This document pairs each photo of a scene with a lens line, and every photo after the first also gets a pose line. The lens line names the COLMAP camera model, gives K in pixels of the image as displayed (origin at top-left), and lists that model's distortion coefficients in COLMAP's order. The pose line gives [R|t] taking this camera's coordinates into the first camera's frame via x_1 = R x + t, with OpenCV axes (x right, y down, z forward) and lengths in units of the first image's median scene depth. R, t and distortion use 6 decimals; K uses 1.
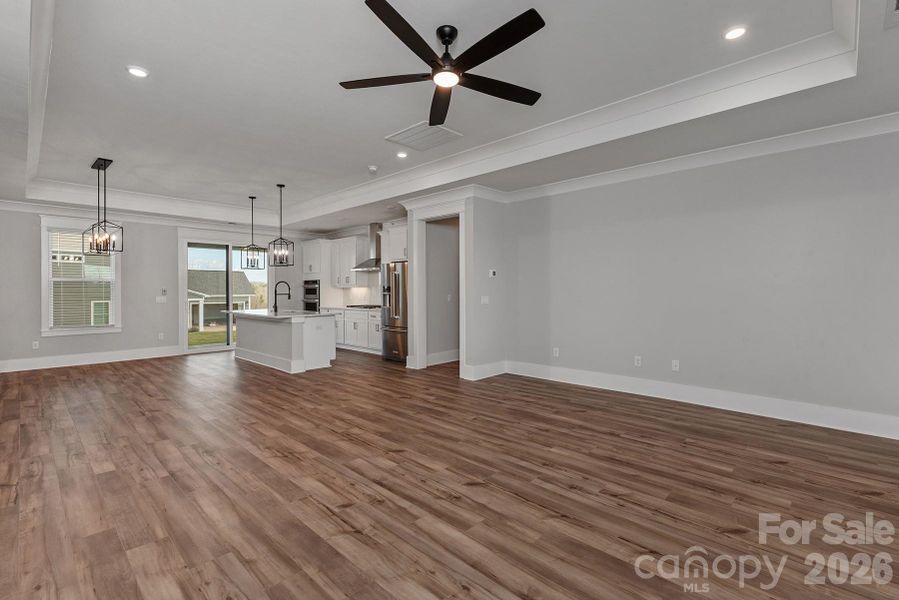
lens RADIAL K [[411.7, 0, 463.0], [0, 411.7, 296.3], [0, 0, 1]] dist [-0.006119, 0.001978]
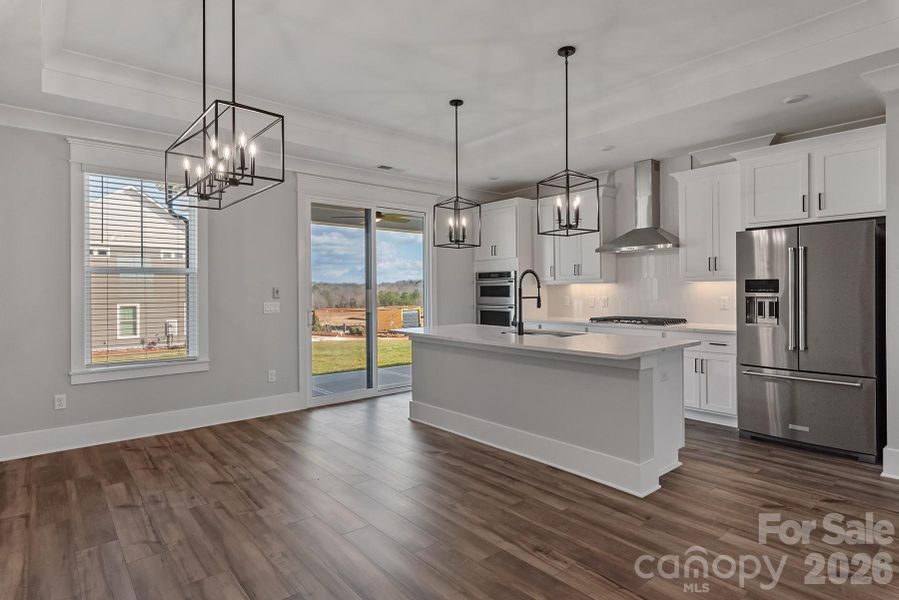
lens RADIAL K [[475.6, 0, 456.4], [0, 475.6, 295.6], [0, 0, 1]] dist [-0.001543, -0.001086]
pose [[0.994328, -0.001644, -0.106342, -0.625135], [0.001200, 0.999990, -0.004234, -0.006570], [0.106348, 0.004082, 0.994321, 0.593315]]
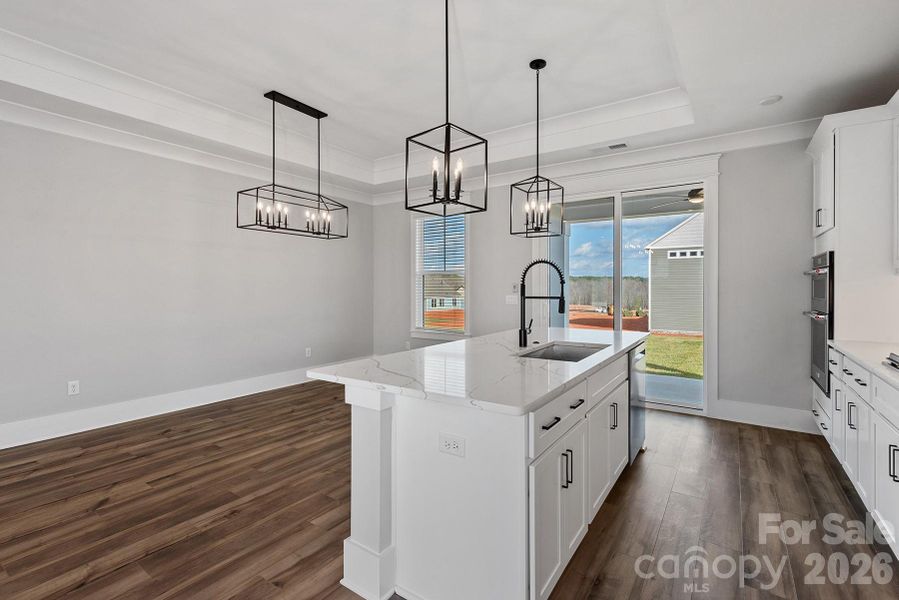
lens RADIAL K [[411.7, 0, 459.3], [0, 411.7, 295.0], [0, 0, 1]] dist [-0.006119, 0.001978]
pose [[0.169237, 0.023919, -0.985285, -0.155085], [-0.014417, 0.999659, 0.021792, -0.018091], [0.985470, 0.010517, 0.169524, 1.168707]]
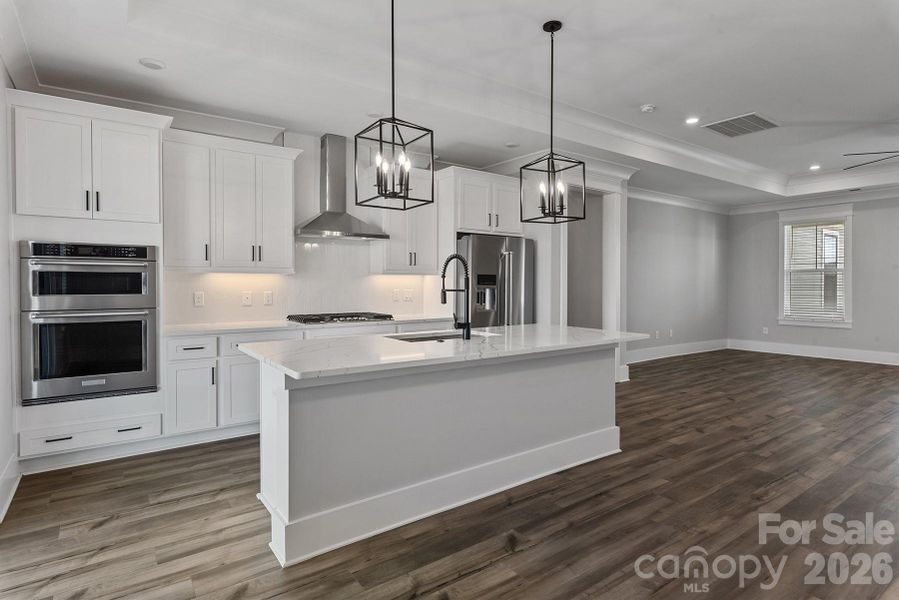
lens RADIAL K [[475.6, 0, 443.4], [0, 475.6, 296.3], [0, 0, 1]] dist [-0.001543, -0.001086]
pose [[0.204303, -0.021947, 0.978662, -1.147698], [0.013133, 0.999720, 0.019678, -0.011149], [-0.978820, 0.008832, 0.204534, 1.235117]]
